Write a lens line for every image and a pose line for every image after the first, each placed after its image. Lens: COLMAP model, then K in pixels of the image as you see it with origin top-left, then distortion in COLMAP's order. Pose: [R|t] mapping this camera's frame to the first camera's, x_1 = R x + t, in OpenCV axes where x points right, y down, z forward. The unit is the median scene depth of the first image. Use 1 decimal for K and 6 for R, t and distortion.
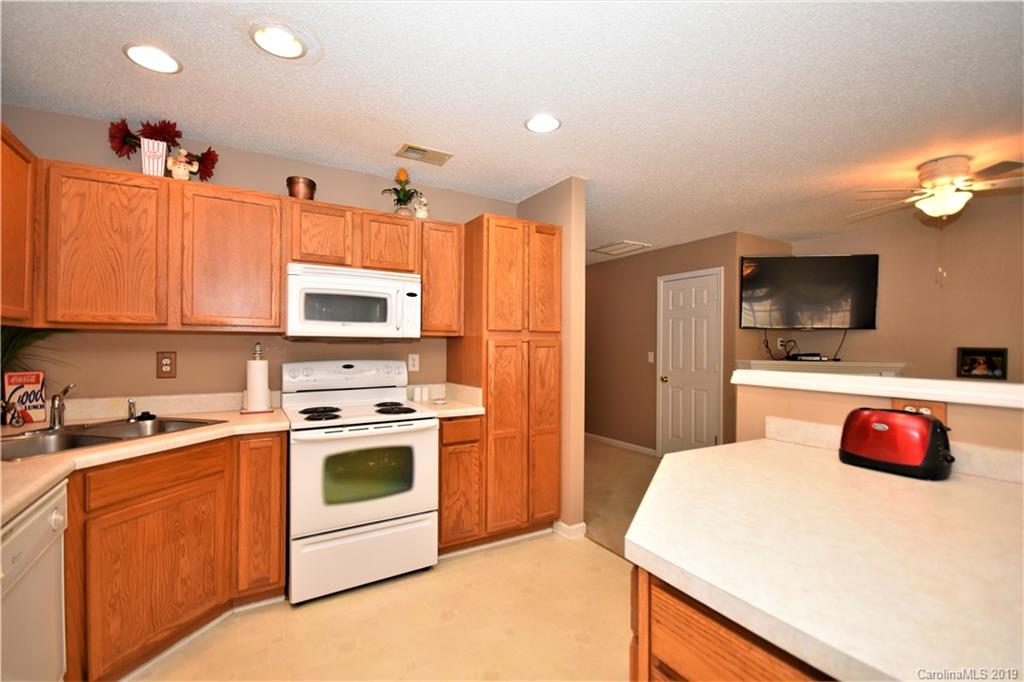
lens RADIAL K [[450.6, 0, 516.3], [0, 450.6, 342.4], [0, 0, 1]] dist [0.009498, -0.009995]
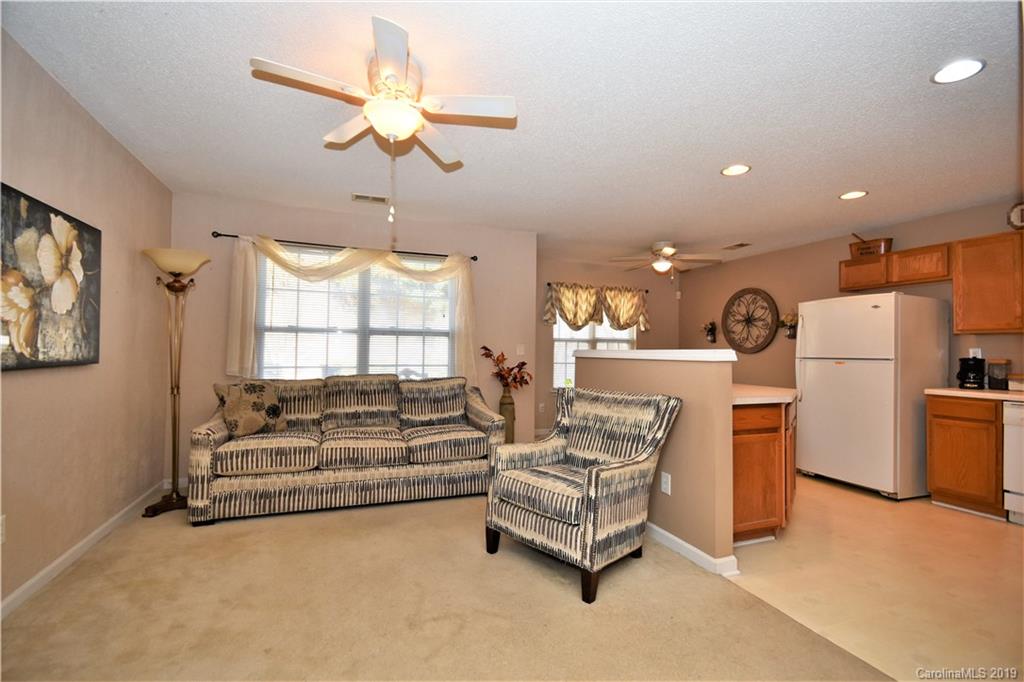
lens RADIAL K [[446.5, 0, 513.8], [0, 446.5, 343.5], [0, 0, 1]] dist [0.001370, -0.009099]
pose [[-0.983803, -0.018183, 0.178331, 0.637812], [-0.022886, 0.999442, -0.024349, 0.064669], [-0.177789, -0.028036, -0.983669, 1.693438]]
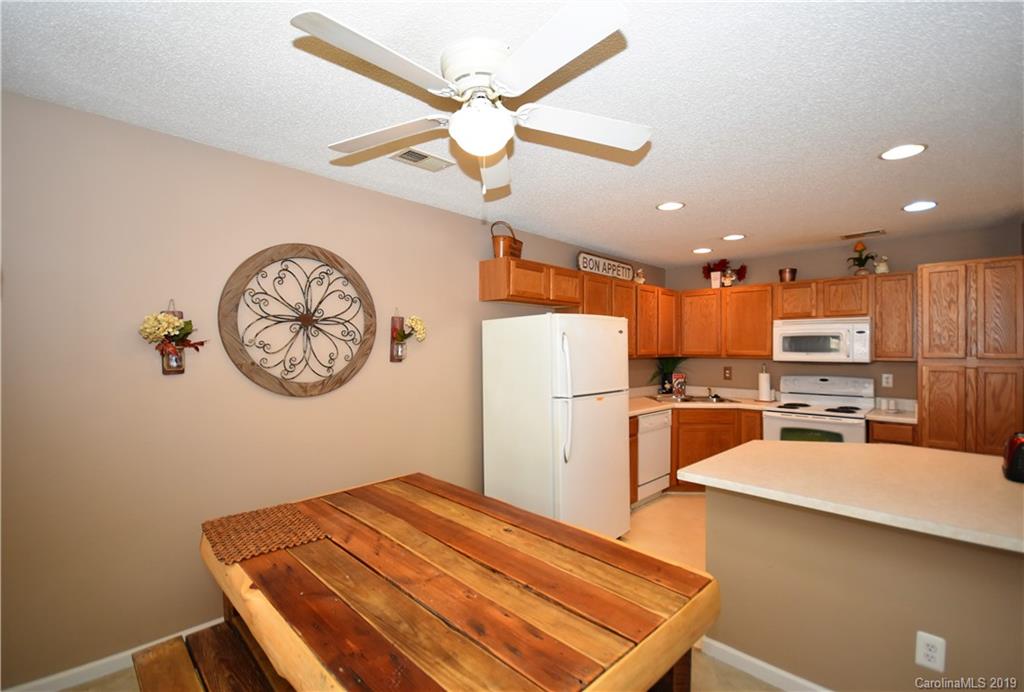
lens RADIAL K [[457.2, 0, 506.5], [0, 457.2, 346.8], [0, 0, 1]] dist [0.011995, -0.013357]
pose [[0.236751, -0.007567, -0.971541, 0.934932], [0.006117, 0.999961, -0.006298, -0.059490], [0.971551, -0.004452, 0.236788, -0.438202]]
